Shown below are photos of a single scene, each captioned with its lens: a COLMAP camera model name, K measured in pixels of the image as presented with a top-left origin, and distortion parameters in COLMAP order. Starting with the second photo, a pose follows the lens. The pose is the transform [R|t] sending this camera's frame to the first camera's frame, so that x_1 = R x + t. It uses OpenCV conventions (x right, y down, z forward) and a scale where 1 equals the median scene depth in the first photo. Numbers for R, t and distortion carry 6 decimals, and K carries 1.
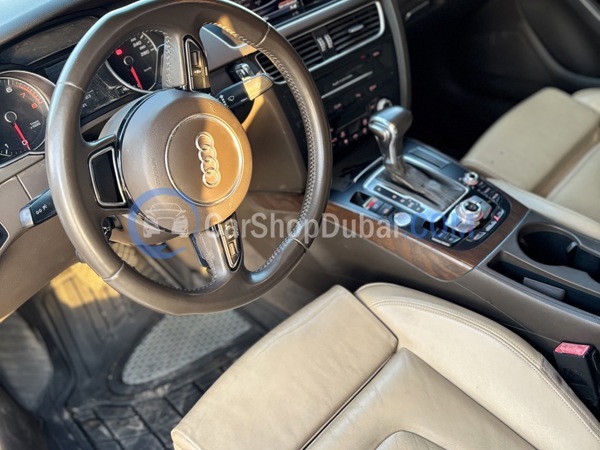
lens RADIAL K [[595.1, 0, 300.0], [0, 595.1, 225.0], [0, 0, 1]] dist [-0.000571, -0.014186]
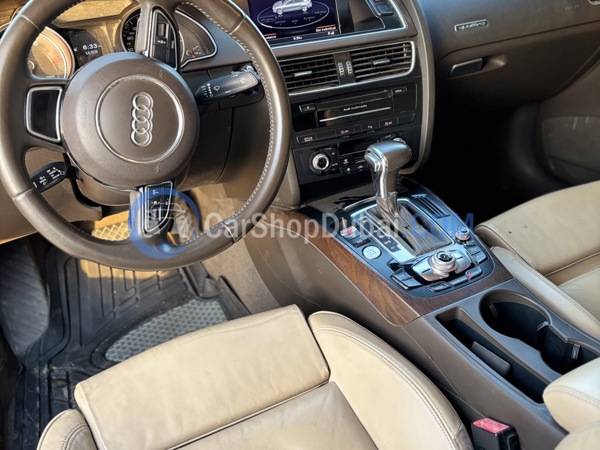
lens RADIAL K [[595.1, 0, 300.0], [0, 595.1, 225.0], [0, 0, 1]] dist [-0.000571, -0.014186]
pose [[0.945348, 0.234964, -0.226074, 0.266115], [-0.260441, 0.961289, -0.089967, 0.062873], [0.196183, 0.143930, 0.969947, 0.039450]]
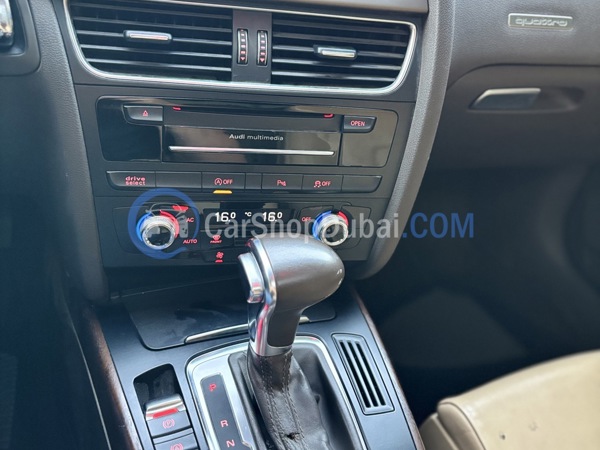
lens RADIAL K [[595.1, 0, 300.0], [0, 595.1, 225.0], [0, 0, 1]] dist [-0.000571, -0.014186]
pose [[0.865161, 0.470880, -0.172535, 0.220368], [-0.482979, 0.874976, -0.033884, -0.191499], [0.135009, 0.112646, 0.984420, 0.578512]]
